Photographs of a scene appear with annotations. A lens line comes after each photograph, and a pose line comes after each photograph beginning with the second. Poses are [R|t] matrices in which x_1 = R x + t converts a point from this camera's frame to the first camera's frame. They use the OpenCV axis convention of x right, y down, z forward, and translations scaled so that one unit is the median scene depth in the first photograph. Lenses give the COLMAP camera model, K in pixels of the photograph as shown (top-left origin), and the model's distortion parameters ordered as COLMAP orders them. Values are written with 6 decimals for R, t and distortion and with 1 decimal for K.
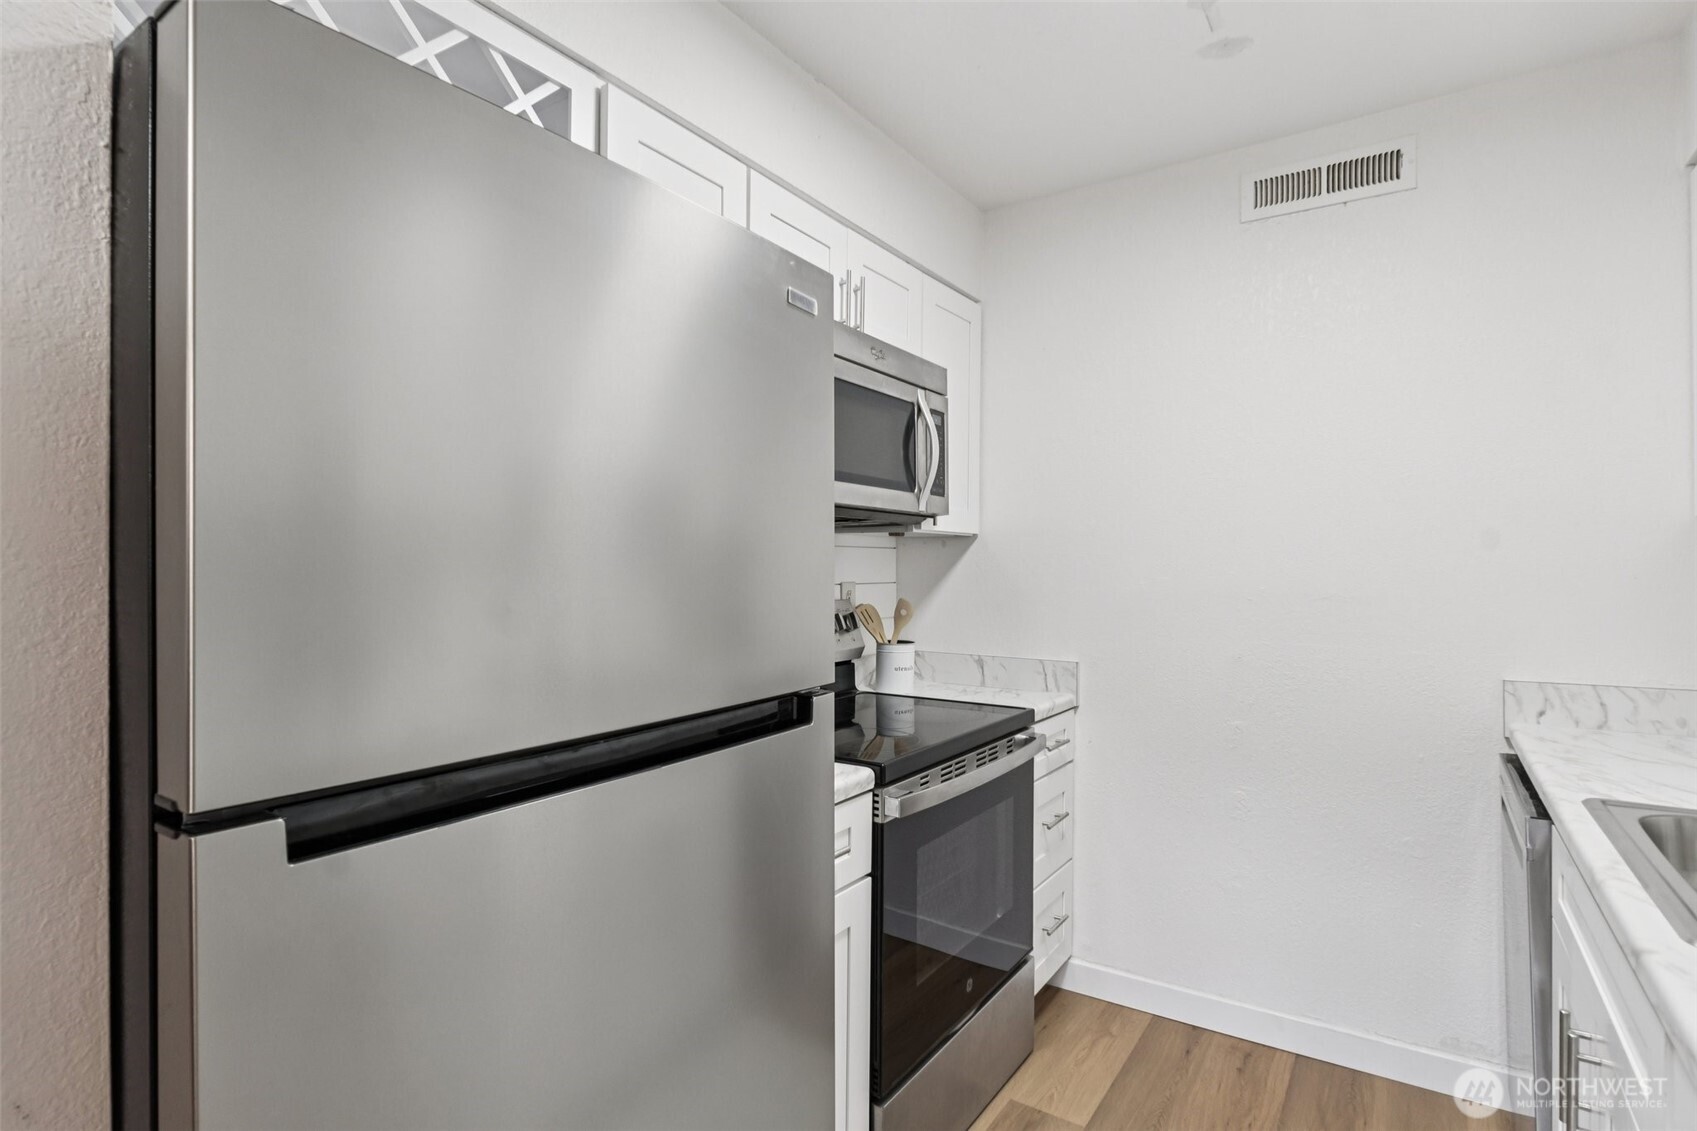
lens RADIAL K [[849.2, 0, 843.8], [0, 849.2, 560.0], [0, 0, 1]] dist [-0.008323, 0.000924]
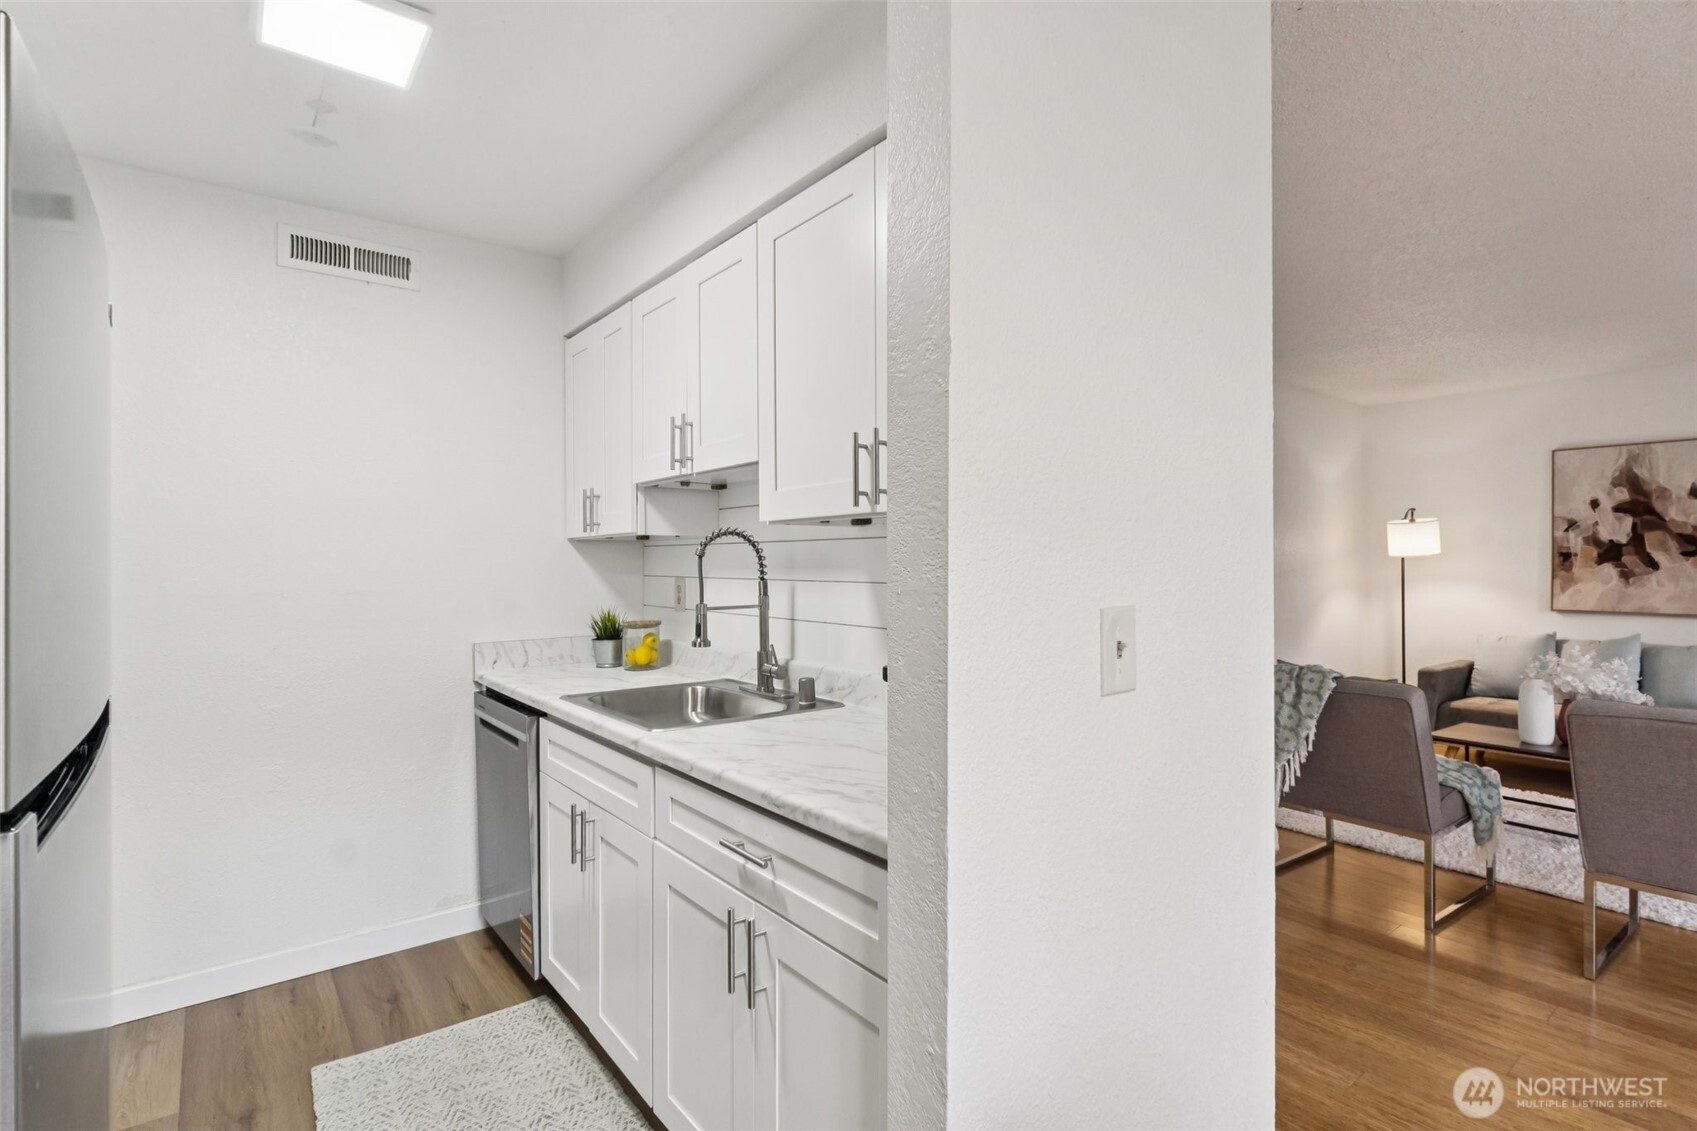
lens RADIAL K [[849.2, 0, 860.2], [0, 849.2, 566.2], [0, 0, 1]] dist [-0.008323, 0.000924]
pose [[0.305367, -0.004465, 0.952224, -0.404461], [-0.000698, 0.999988, 0.004913, -0.001471], [-0.952234, -0.002165, 0.305360, -0.098171]]
